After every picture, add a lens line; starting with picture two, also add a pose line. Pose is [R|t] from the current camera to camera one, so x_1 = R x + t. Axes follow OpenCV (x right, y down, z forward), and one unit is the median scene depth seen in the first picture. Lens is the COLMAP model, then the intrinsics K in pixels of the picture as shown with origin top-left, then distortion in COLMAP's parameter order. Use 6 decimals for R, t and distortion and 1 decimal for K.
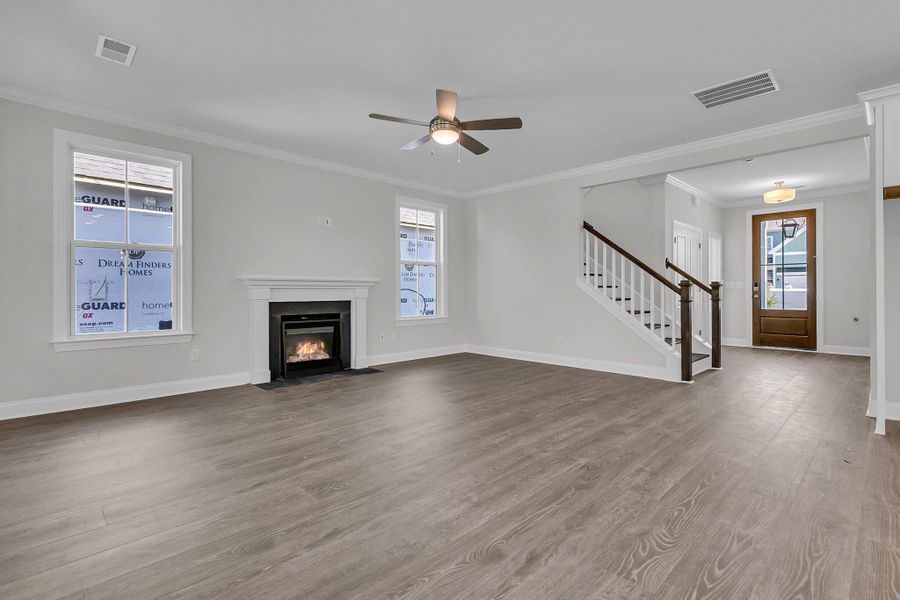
lens RADIAL K [[429.3, 0, 455.5], [0, 429.3, 285.8], [0, 0, 1]] dist [0.000776, 0.001284]
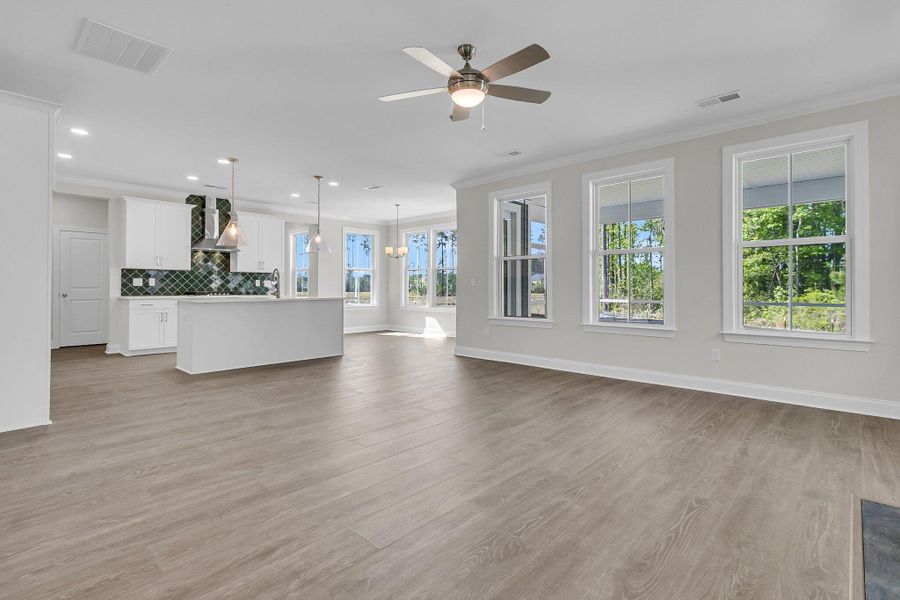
lens RADIAL K [[429.3, 0, 452.8], [0, 429.3, 286.1], [0, 0, 1]] dist [0.000776, 0.001284]
pose [[-0.999050, -0.002987, -0.043486, 0.031946], [-0.002352, 0.999890, -0.014658, 0.014740], [0.043525, -0.014542, -0.998946, 1.401005]]
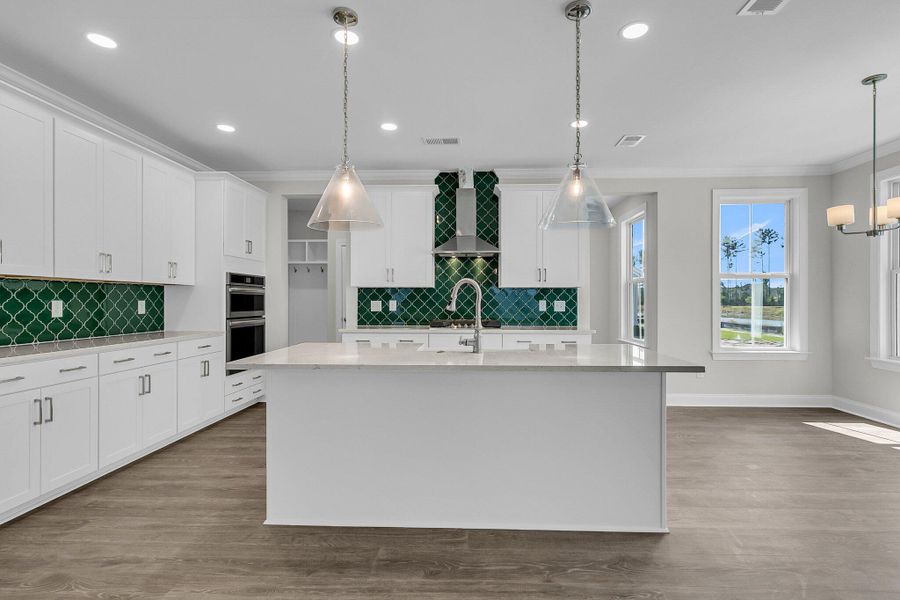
lens RADIAL K [[429.3, 0, 457.0], [0, 429.3, 300.7], [0, 0, 1]] dist [0.000776, 0.001284]
pose [[-0.685344, 0.000366, 0.728219, 0.146379], [-0.007328, 0.999946, -0.007399, -0.025520], [-0.728183, -0.010407, -0.685304, 0.443030]]
